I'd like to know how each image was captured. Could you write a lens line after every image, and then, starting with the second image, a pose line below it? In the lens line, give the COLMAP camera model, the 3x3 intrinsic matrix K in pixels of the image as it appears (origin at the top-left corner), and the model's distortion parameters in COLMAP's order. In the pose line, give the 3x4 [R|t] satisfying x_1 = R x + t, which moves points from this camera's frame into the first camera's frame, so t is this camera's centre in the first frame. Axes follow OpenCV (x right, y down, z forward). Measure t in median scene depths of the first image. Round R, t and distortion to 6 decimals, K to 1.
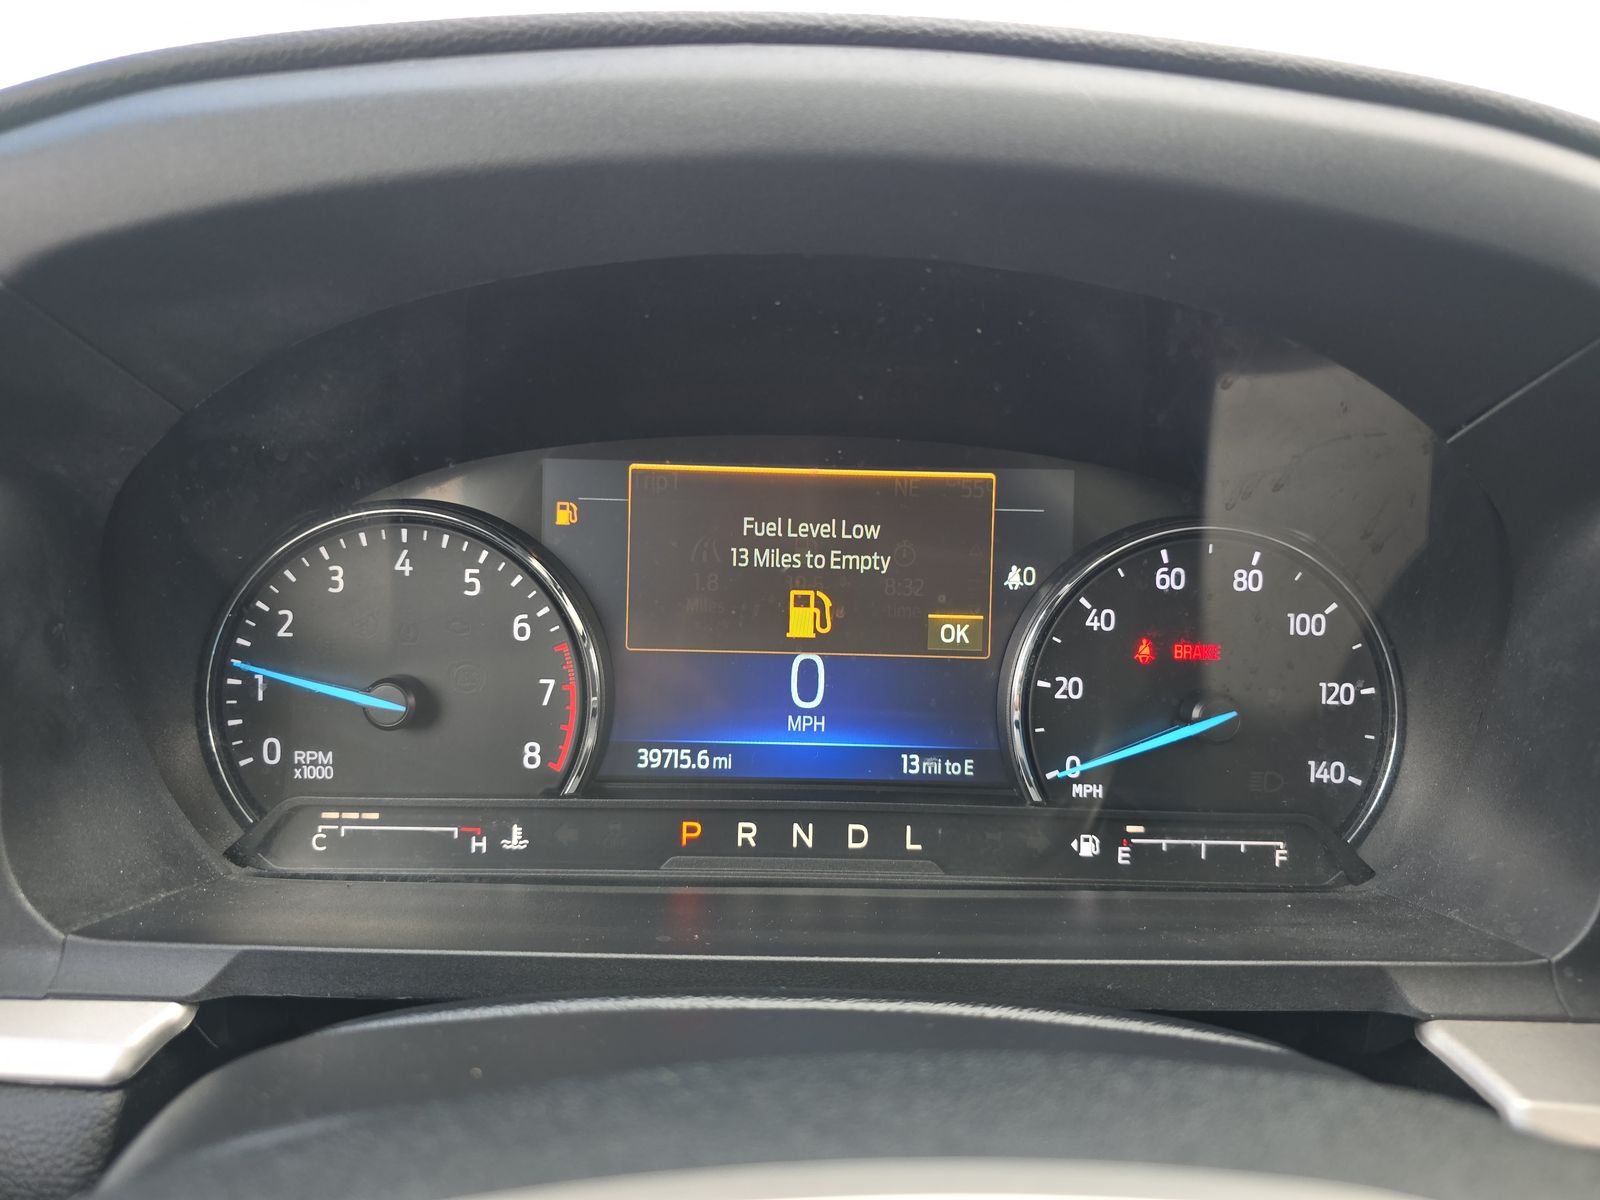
lens RADIAL K [[1072.1, 0, 803.0], [0, 1072.1, 601.7], [0, 0, 1]] dist [0.027846, -0.006980]
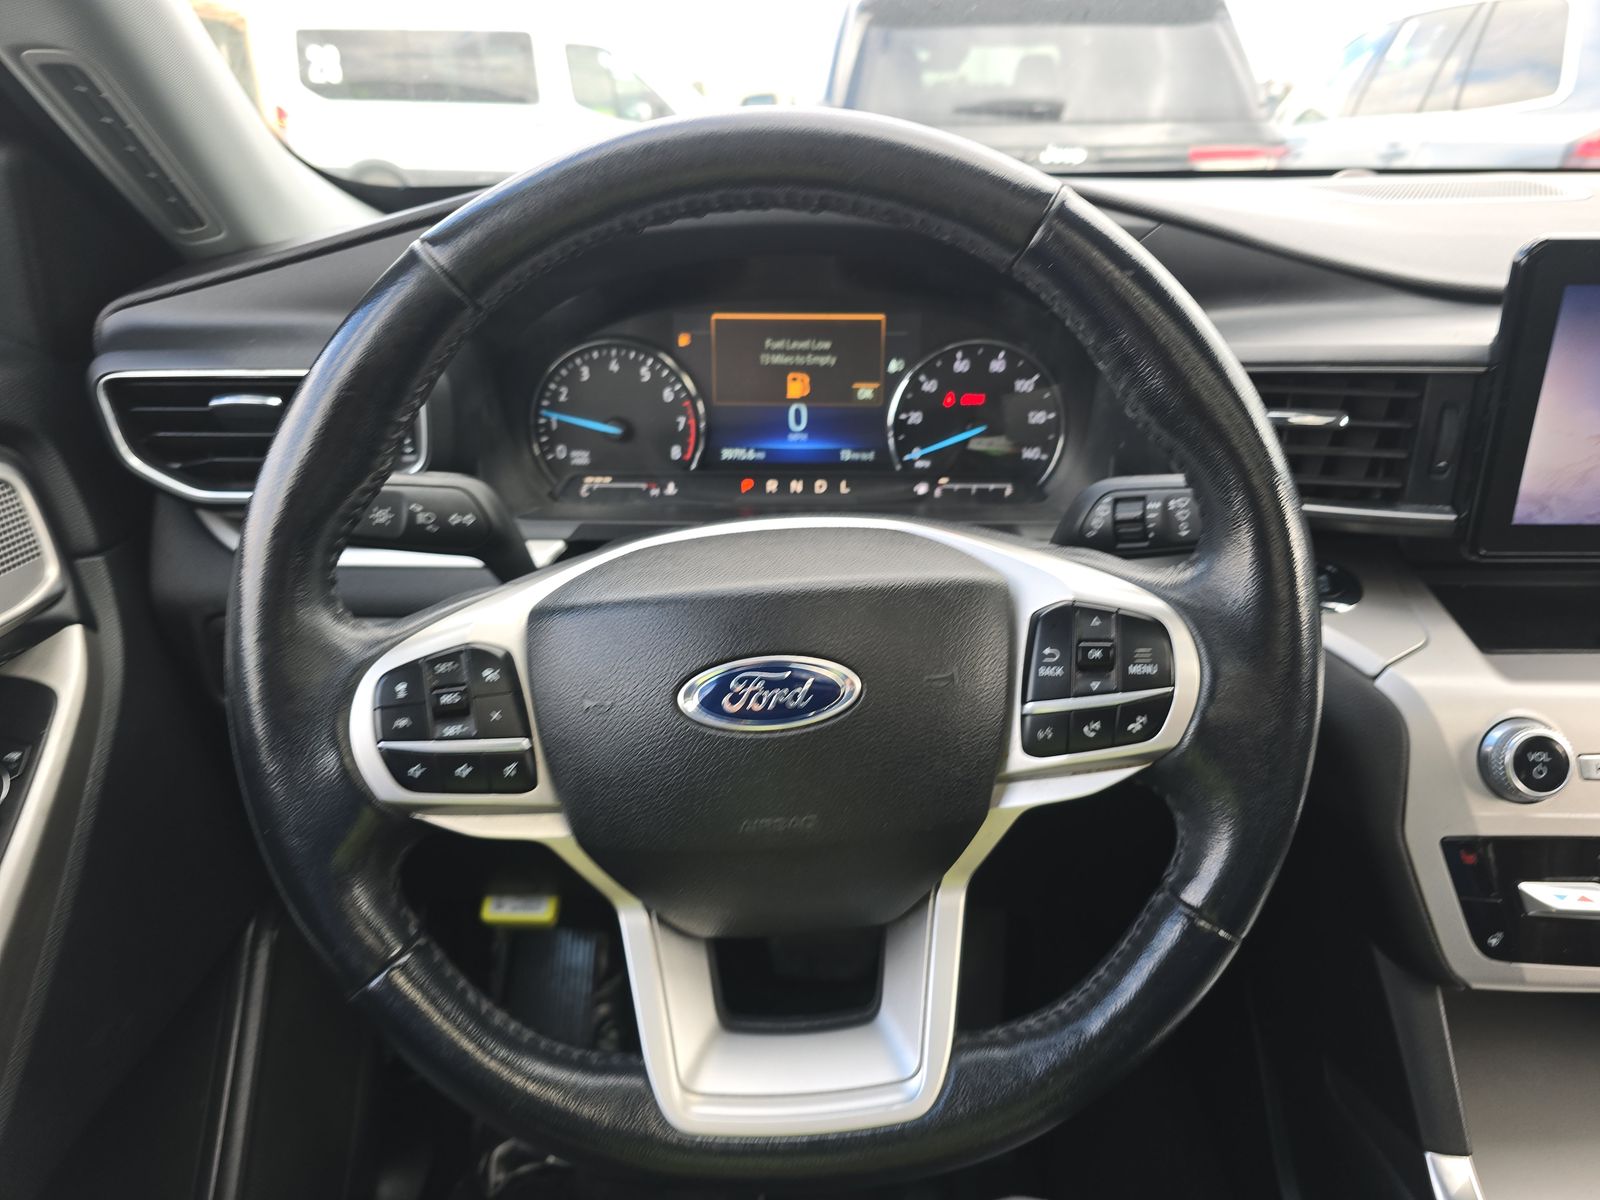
lens RADIAL K [[1072.1, 0, 779.6], [0, 1072.1, 631.5], [0, 0, 1]] dist [0.027846, -0.006980]
pose [[0.999708, -0.014626, -0.019235, 0.003712], [0.018922, 0.968907, 0.246700, -0.044020], [0.015029, -0.246992, 0.968901, -1.264738]]
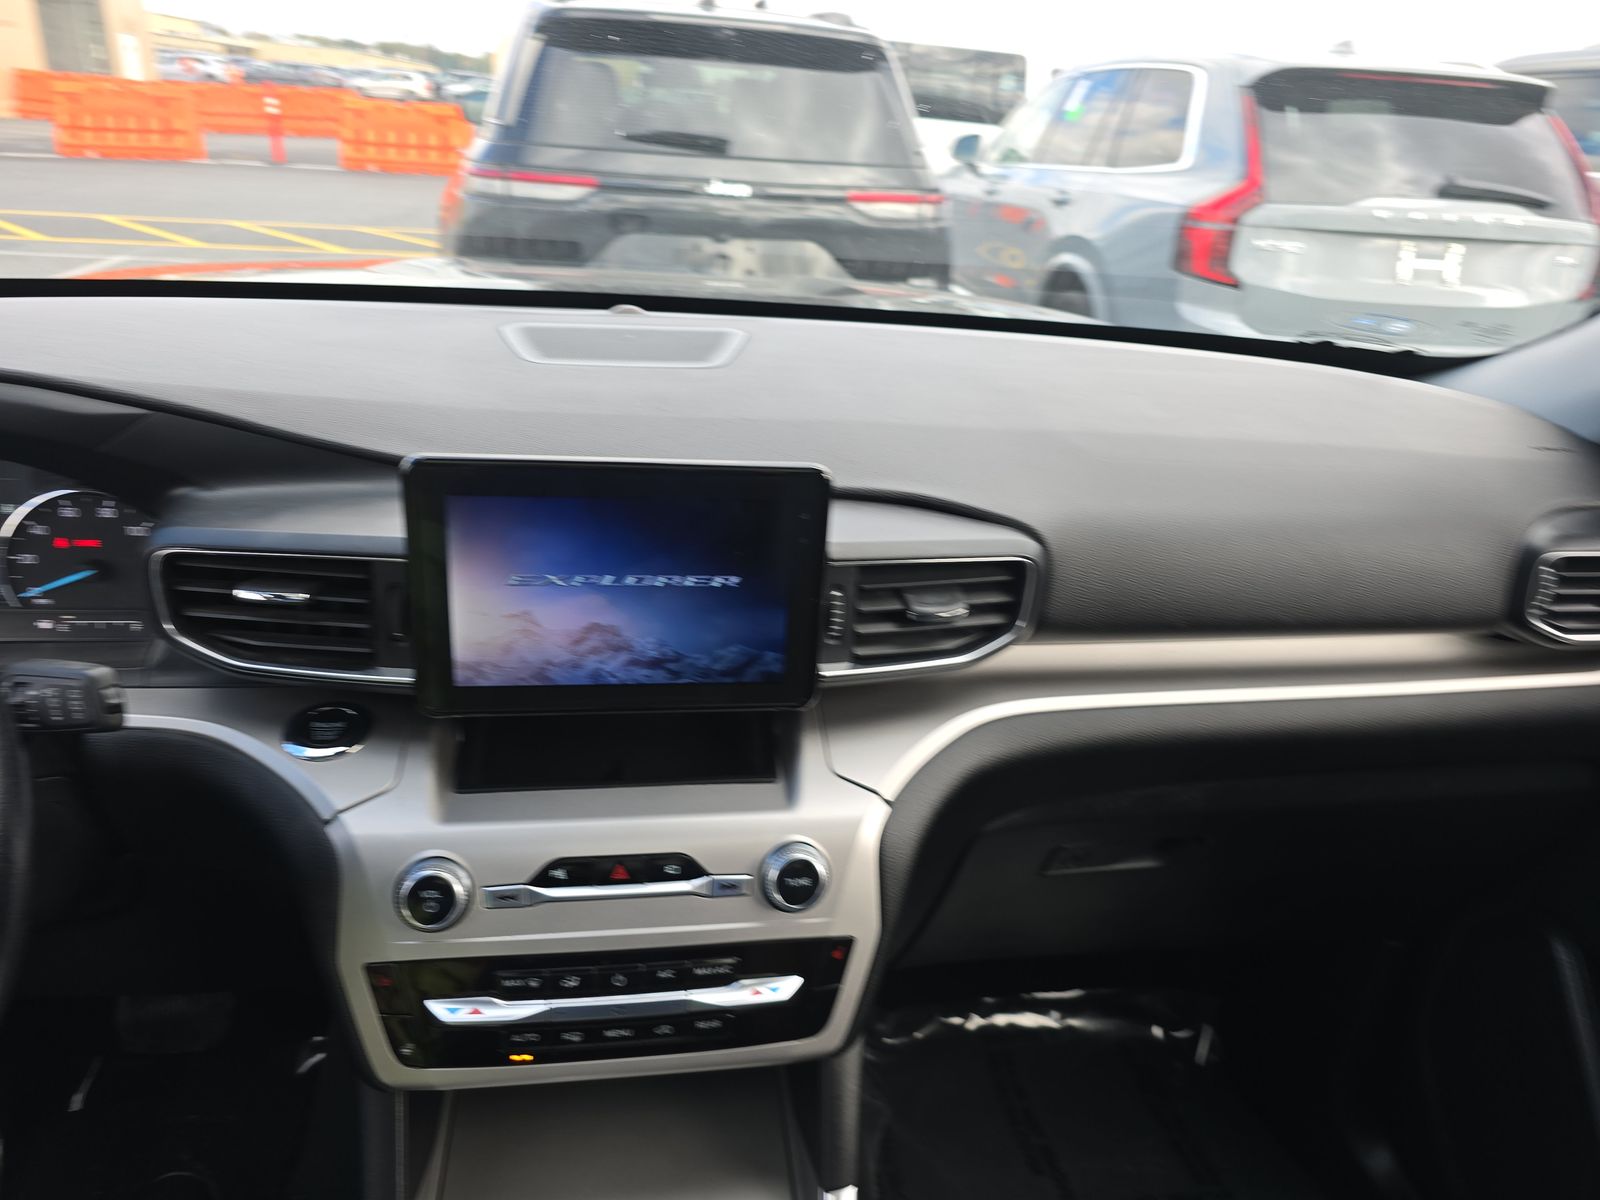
lens RADIAL K [[1072.1, 0, 799.4], [0, 1072.1, 609.7], [0, 0, 1]] dist [0.027846, -0.006980]
pose [[0.988890, -0.016158, 0.147771, 1.553277], [-0.020935, 0.969030, 0.246054, -0.426784], [-0.147170, -0.246413, 0.957925, -1.528655]]
